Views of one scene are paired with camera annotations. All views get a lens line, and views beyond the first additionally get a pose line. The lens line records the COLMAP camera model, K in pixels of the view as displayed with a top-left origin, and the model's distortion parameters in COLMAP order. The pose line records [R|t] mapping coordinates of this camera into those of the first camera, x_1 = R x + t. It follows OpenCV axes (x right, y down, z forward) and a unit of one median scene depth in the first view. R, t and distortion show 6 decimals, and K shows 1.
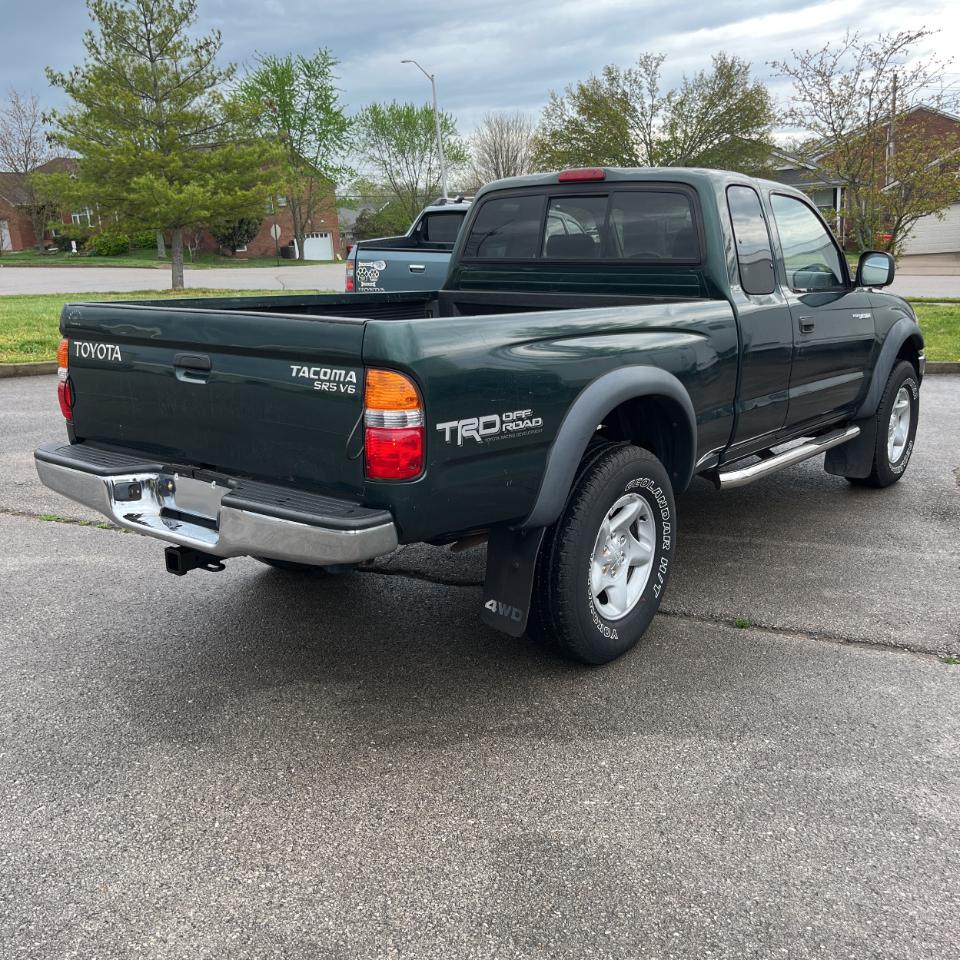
lens RADIAL K [[984.7, 0, 503.5], [0, 984.7, 468.9], [0, 0, 1]] dist [0.054628, -0.134455]
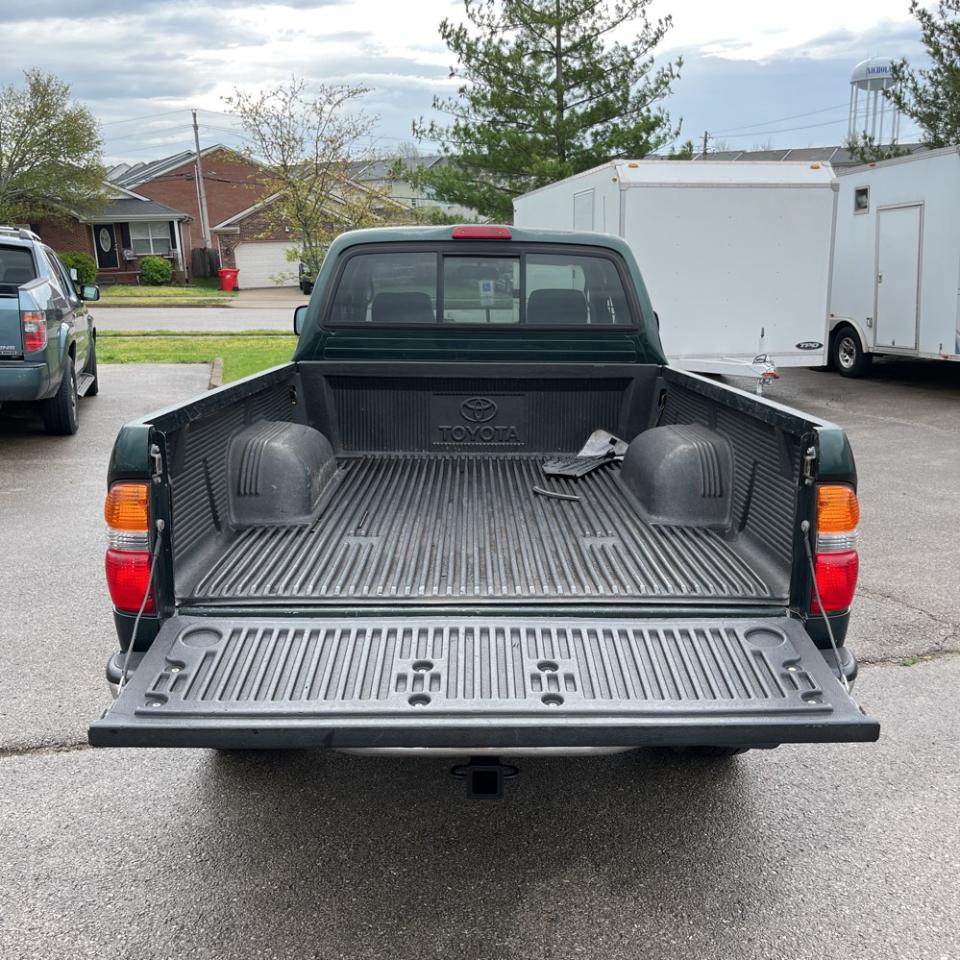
lens RADIAL K [[973.3, 0, 482.6], [0, 973.3, 486.8], [0, 0, 1]] dist [0.059803, -0.067213]
pose [[0.776117, -0.121924, 0.618690, -0.685228], [0.127453, 0.991211, 0.035453, -0.129473], [-0.617574, 0.051338, 0.784835, 0.407144]]
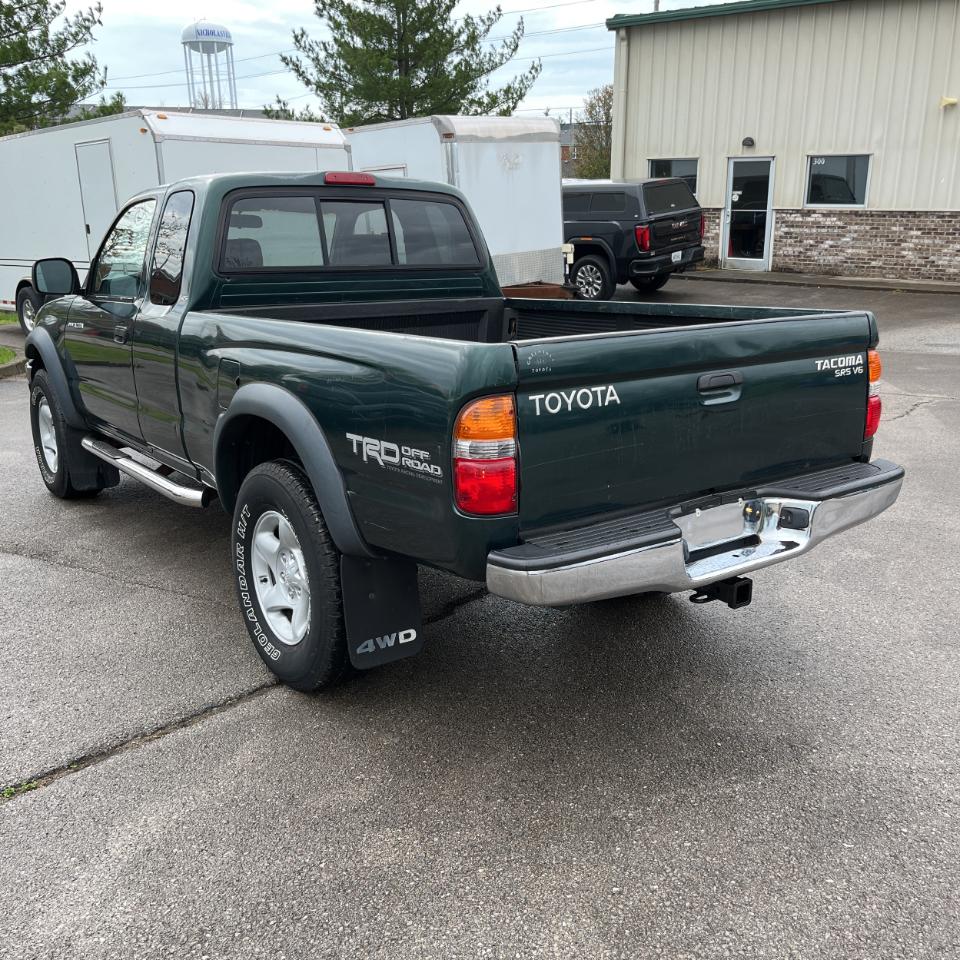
lens RADIAL K [[973.3, 0, 482.6], [0, 973.3, 486.8], [0, 0, 1]] dist [0.059803, -0.067213]
pose [[0.277770, -0.233946, 0.931726, -1.133762], [0.217572, 0.960011, 0.176185, -0.201109], [-0.935685, 0.153779, 0.317562, 0.839622]]
